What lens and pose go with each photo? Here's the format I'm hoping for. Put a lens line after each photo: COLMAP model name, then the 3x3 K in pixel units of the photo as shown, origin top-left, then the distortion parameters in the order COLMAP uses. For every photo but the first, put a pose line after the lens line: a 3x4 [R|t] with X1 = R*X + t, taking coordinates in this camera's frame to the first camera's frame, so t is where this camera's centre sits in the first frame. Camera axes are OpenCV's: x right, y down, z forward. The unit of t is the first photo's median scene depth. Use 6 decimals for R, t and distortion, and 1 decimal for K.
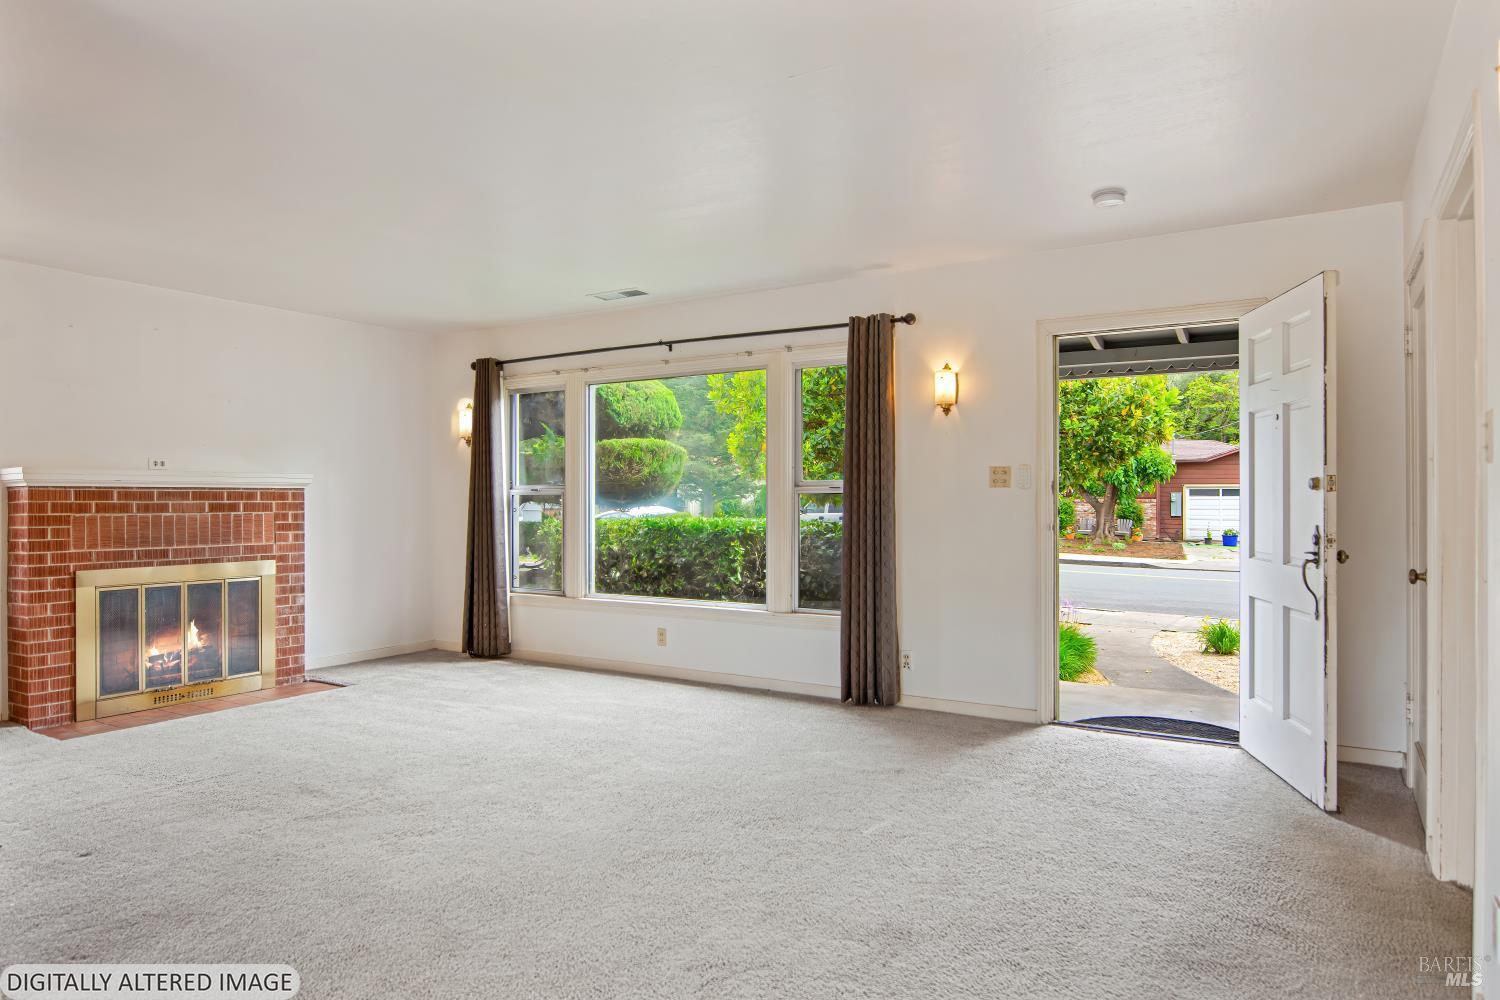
lens RADIAL K [[919.9, 0, 748.3], [0, 919.9, 499.1], [0, 0, 1]] dist [-0.020380, 0.001550]
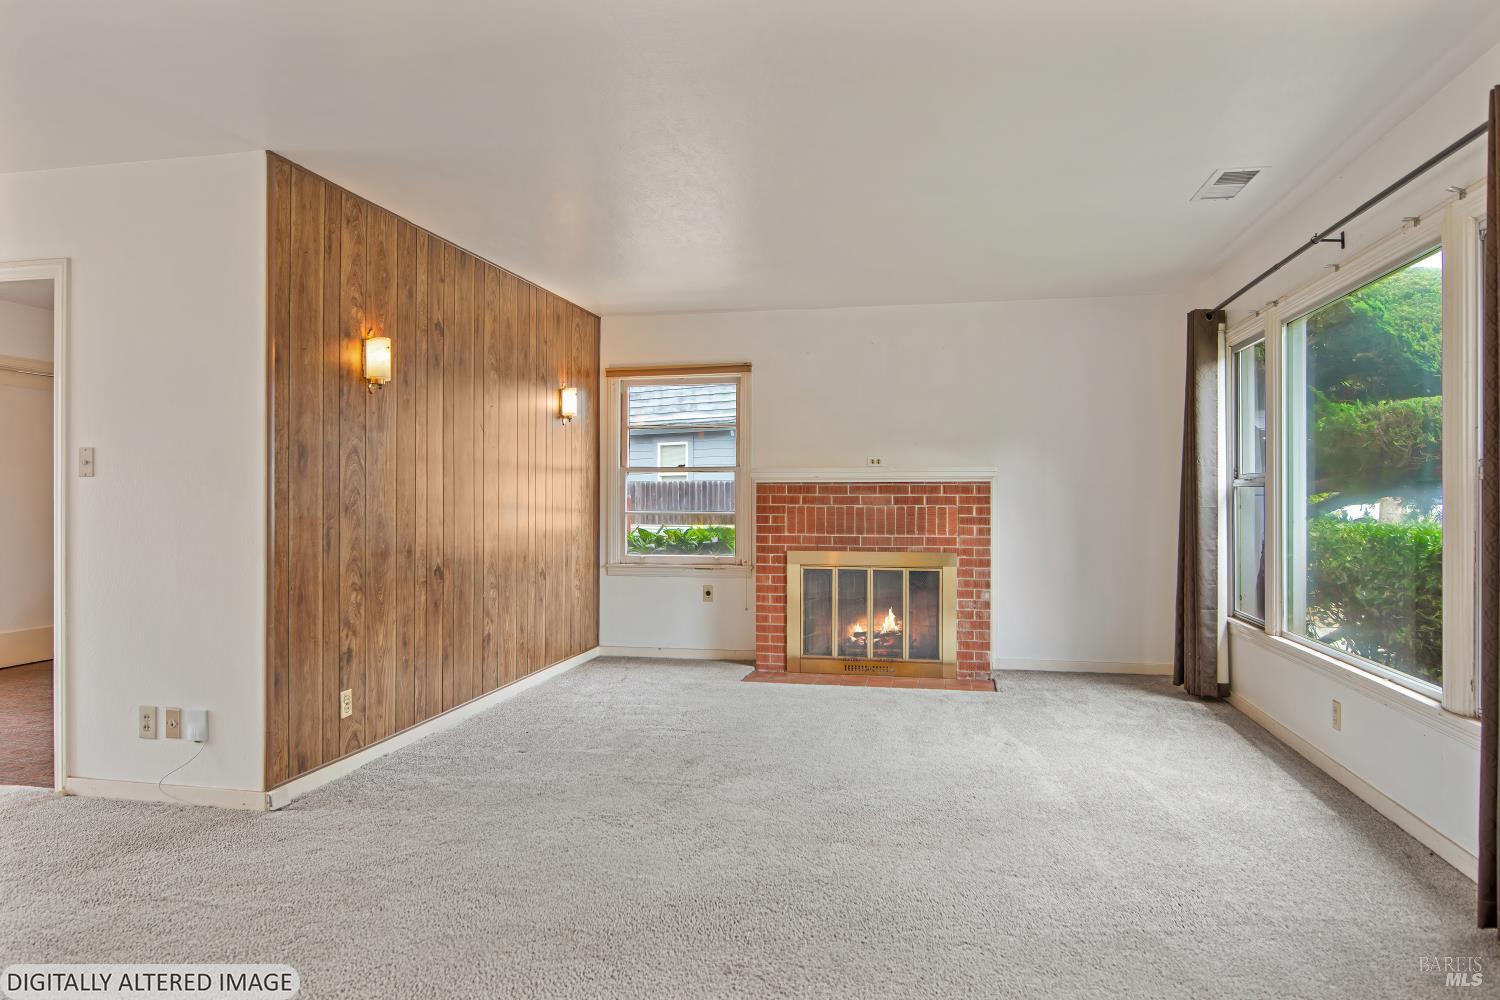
lens RADIAL K [[919.9, 0, 750.8], [0, 919.9, 494.4], [0, 0, 1]] dist [-0.020380, 0.001550]
pose [[0.347678, -0.000043, -0.937614, 0.366579], [0.000214, 1.000000, 0.000033, 0.001847], [0.937614, -0.000212, 0.347678, 0.449409]]
